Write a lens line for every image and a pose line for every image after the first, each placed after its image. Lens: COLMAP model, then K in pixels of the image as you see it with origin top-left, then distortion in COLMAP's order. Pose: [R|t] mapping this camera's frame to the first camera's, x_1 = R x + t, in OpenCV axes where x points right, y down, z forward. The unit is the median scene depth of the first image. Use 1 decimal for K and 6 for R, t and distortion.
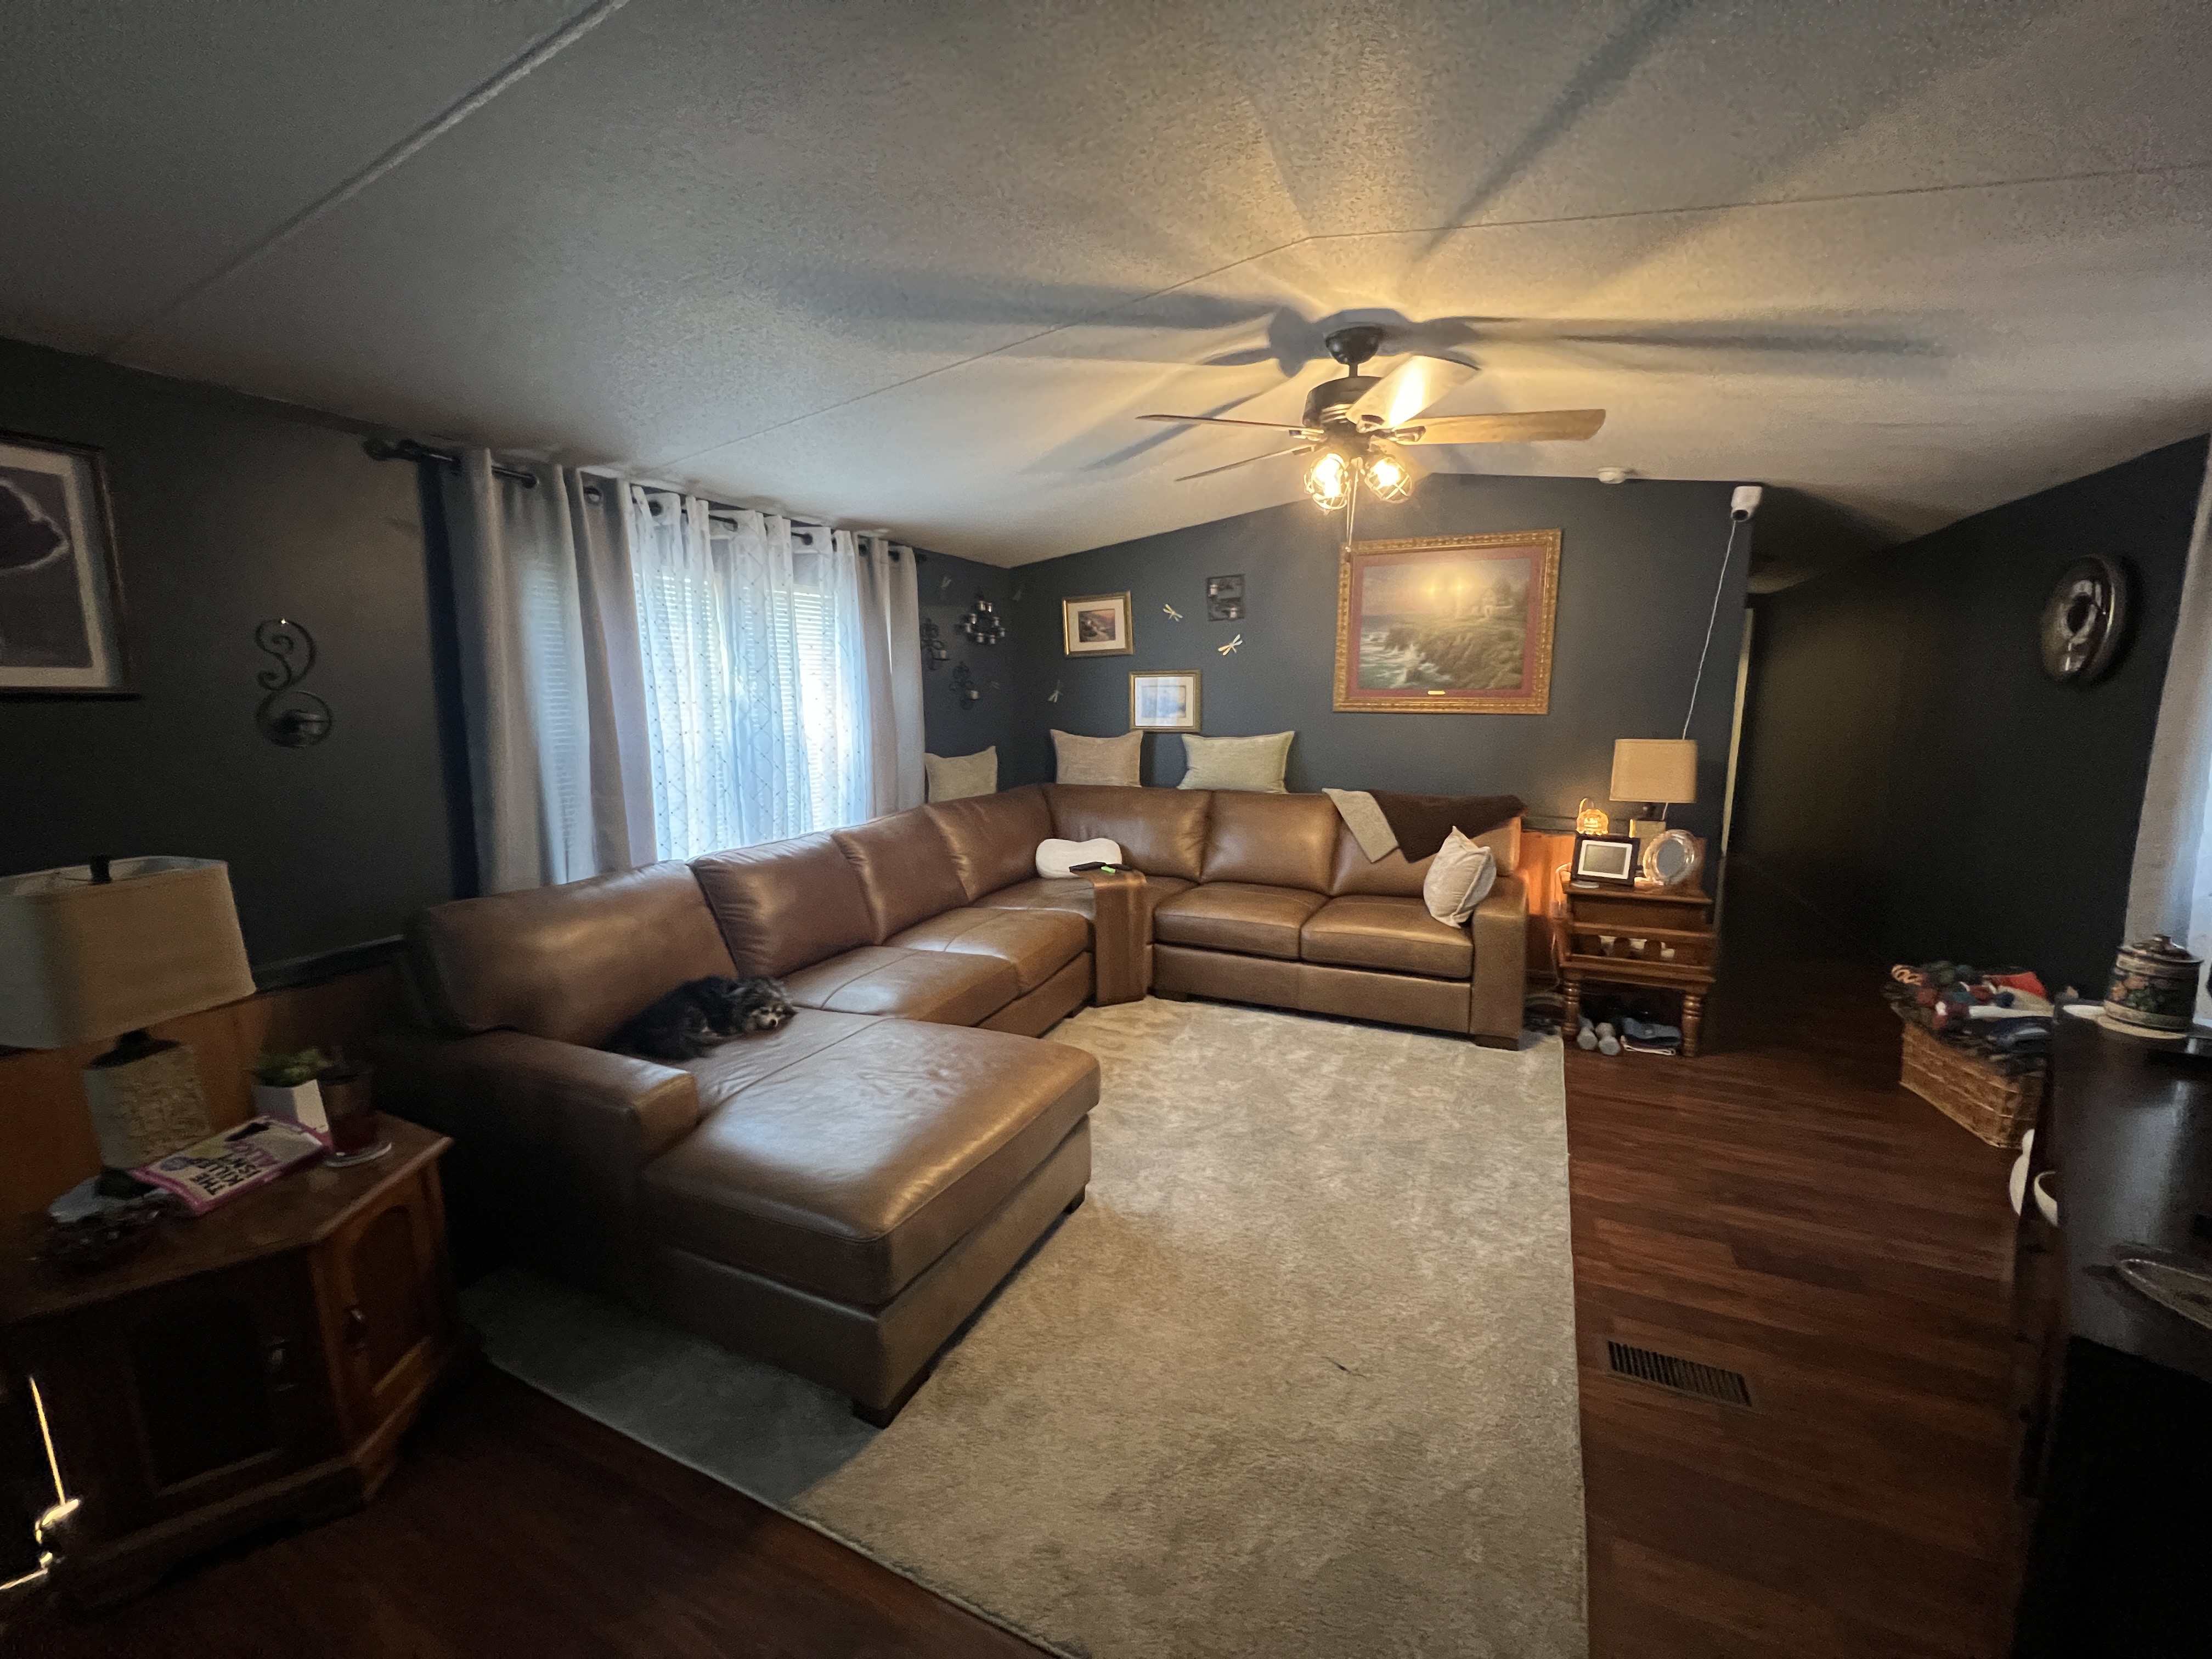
lens RADIAL K [[887.1, 0, 1119.0], [0, 887.1, 824.8], [0, 0, 1]] dist [0.000150, 0.000292]
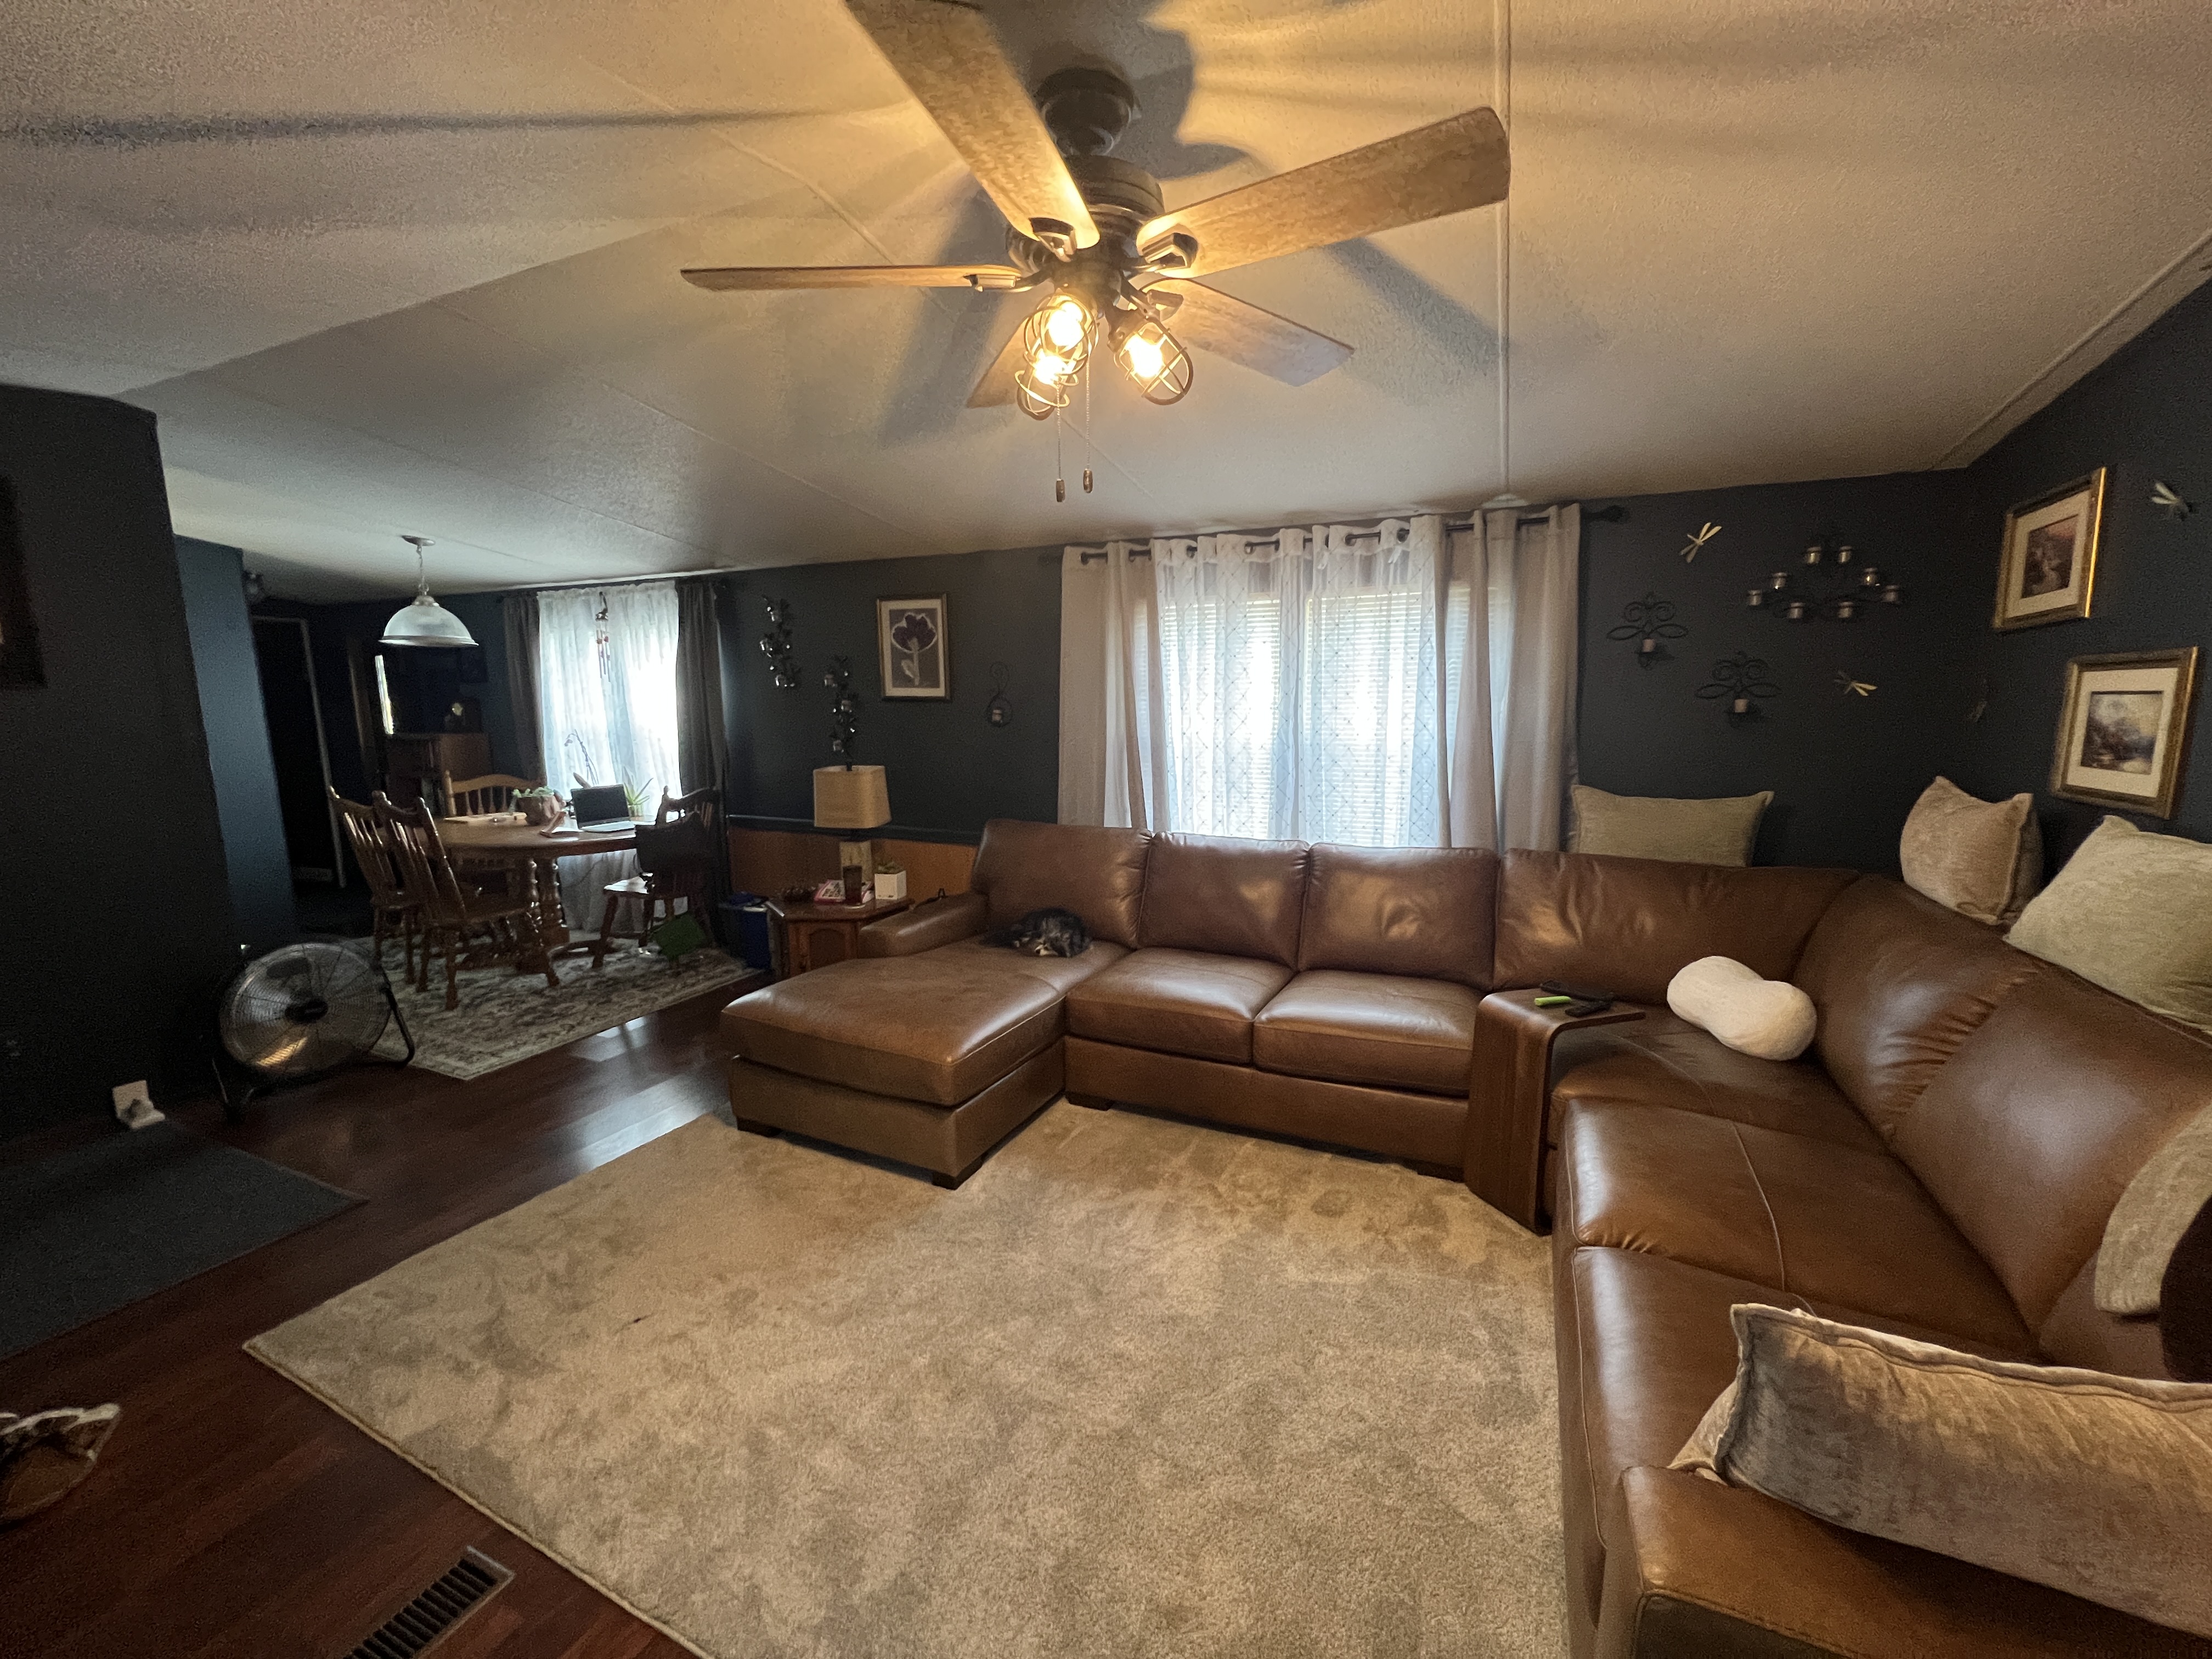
lens RADIAL K [[888.9, 0, 1107.2], [0, 888.9, 833.5], [0, 0, 1]] dist [-0.001296, 0.000694]
pose [[-0.009695, 0.165879, -0.986098, 0.682482], [-0.144079, 0.975623, 0.165533, -0.141016], [0.989519, 0.143680, 0.014441, 0.810418]]
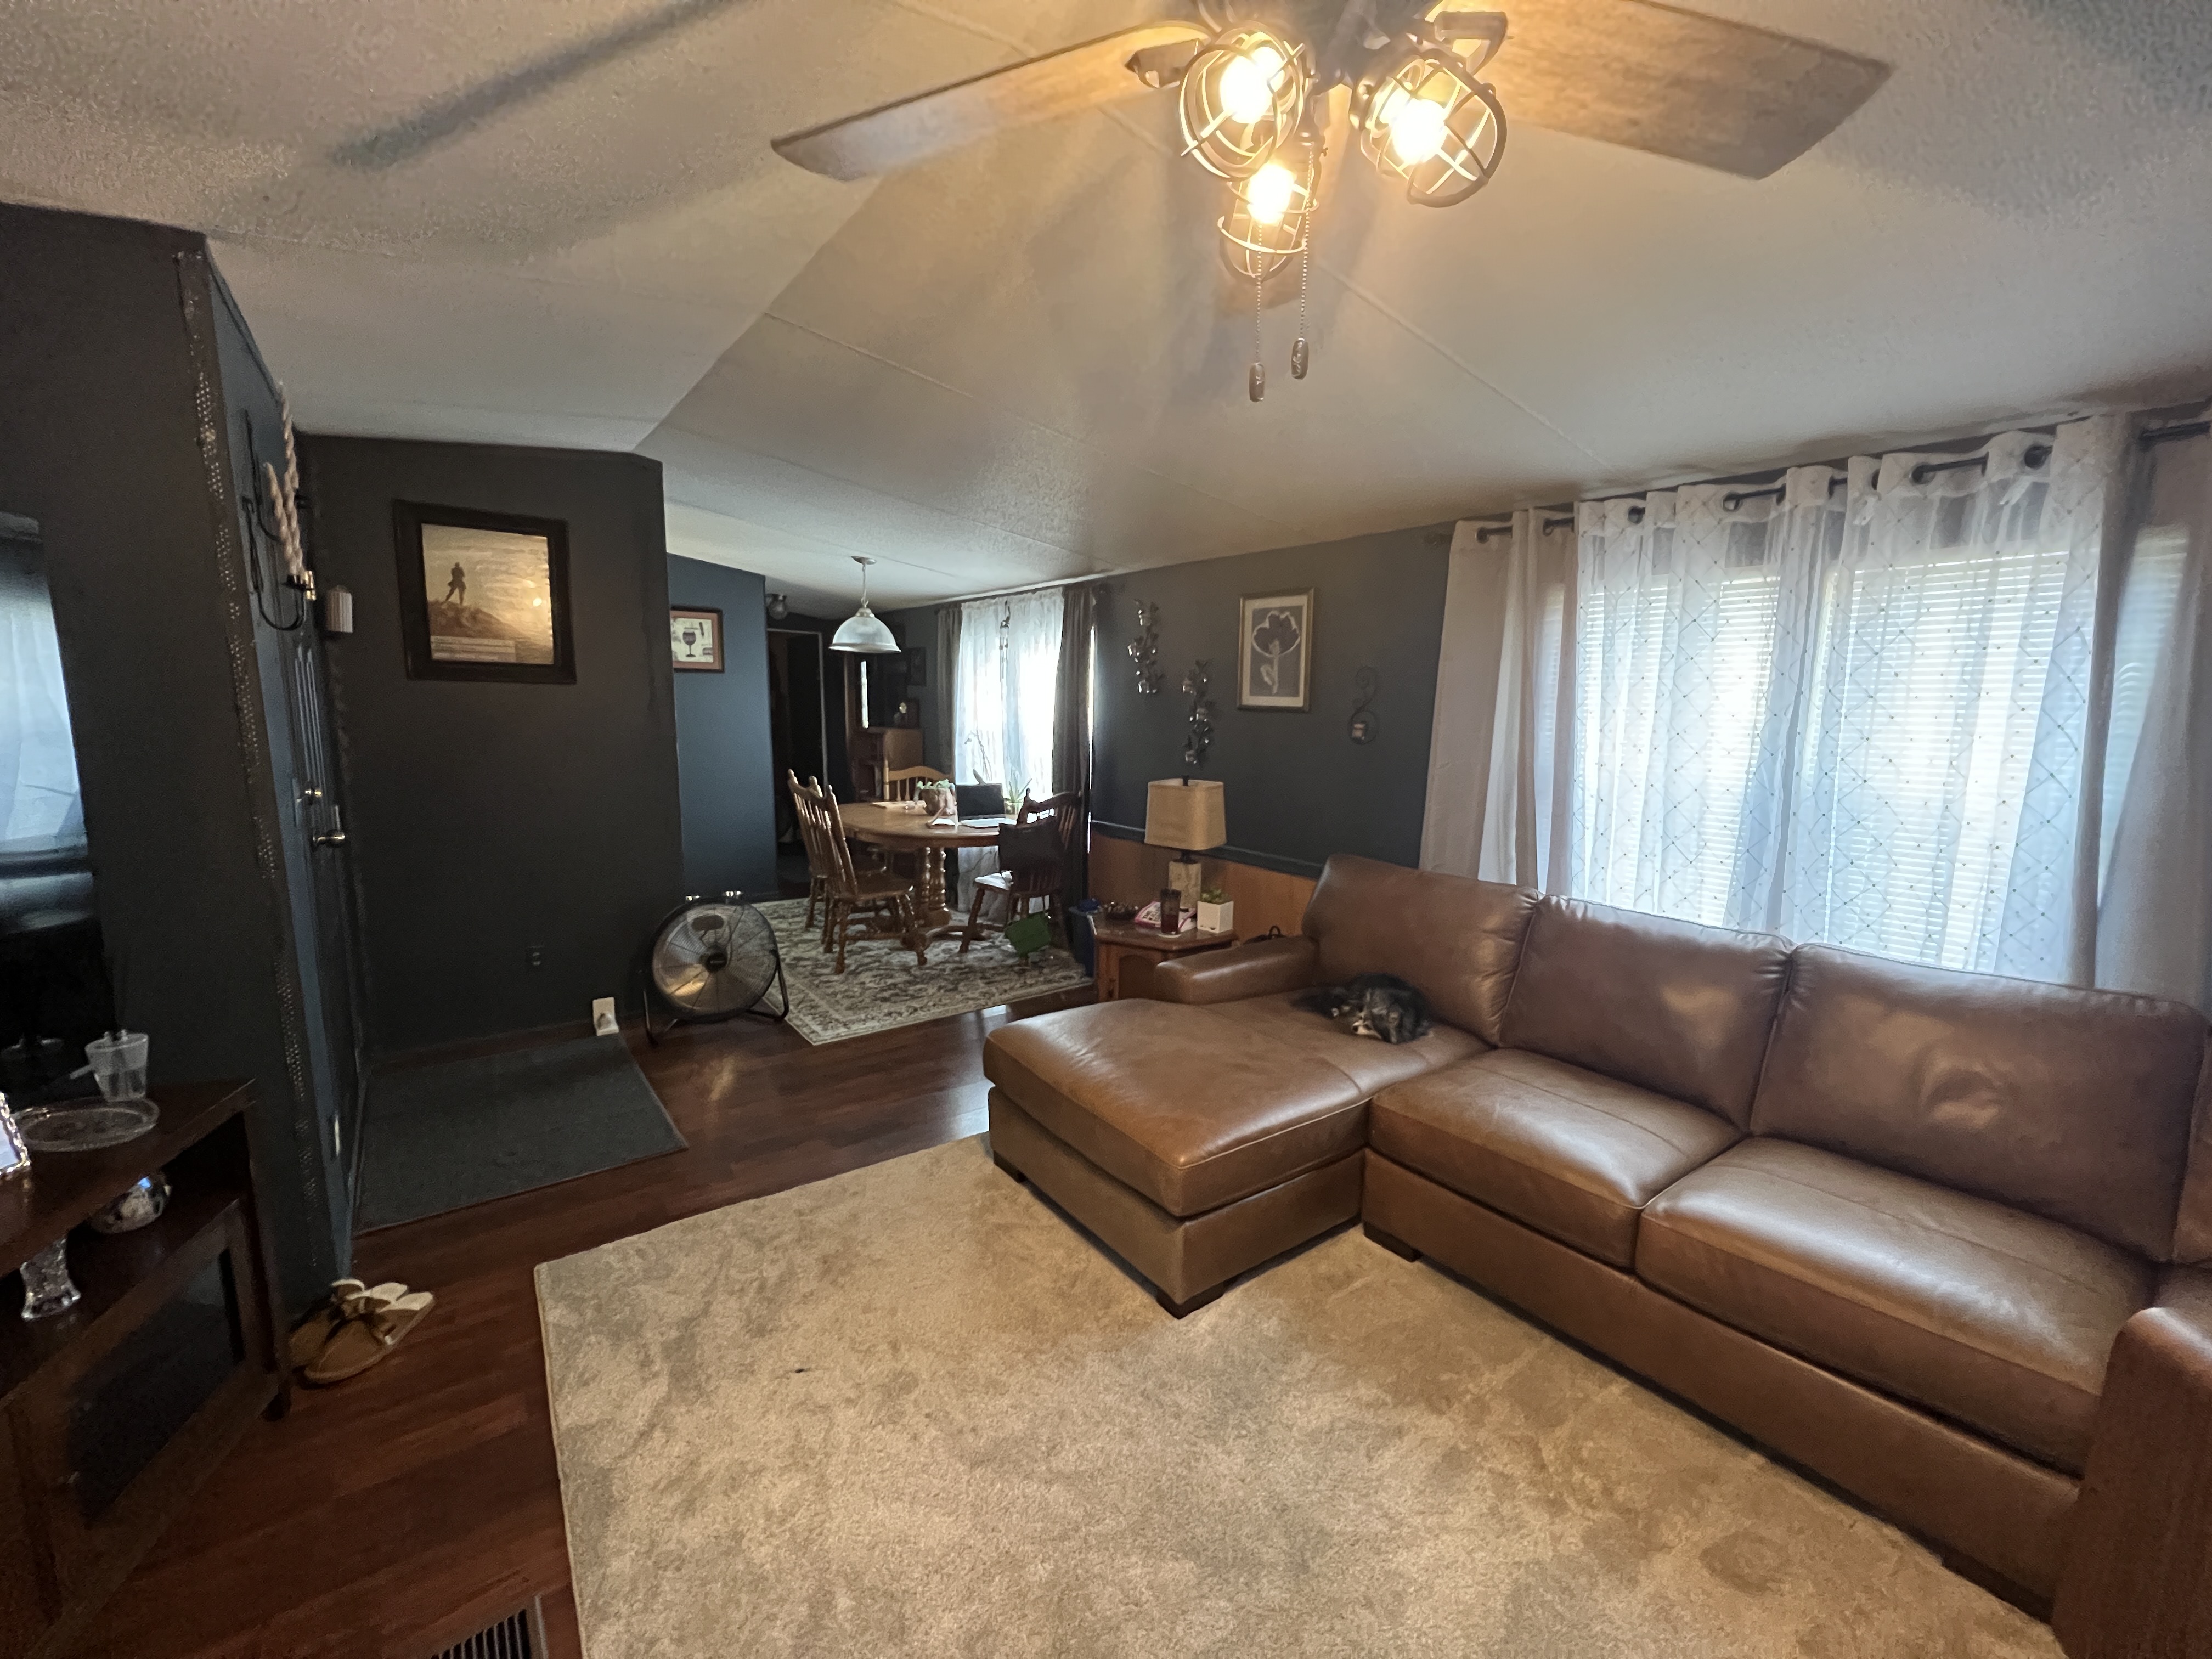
lens RADIAL K [[887.1, 0, 1107.9], [0, 887.1, 832.0], [0, 0, 1]] dist [0.000150, 0.000292]
pose [[-0.478795, 0.131413, -0.868036, 0.490725], [-0.143222, 0.963796, 0.224909, -0.151967], [0.866166, 0.232007, -0.442639, 0.887183]]
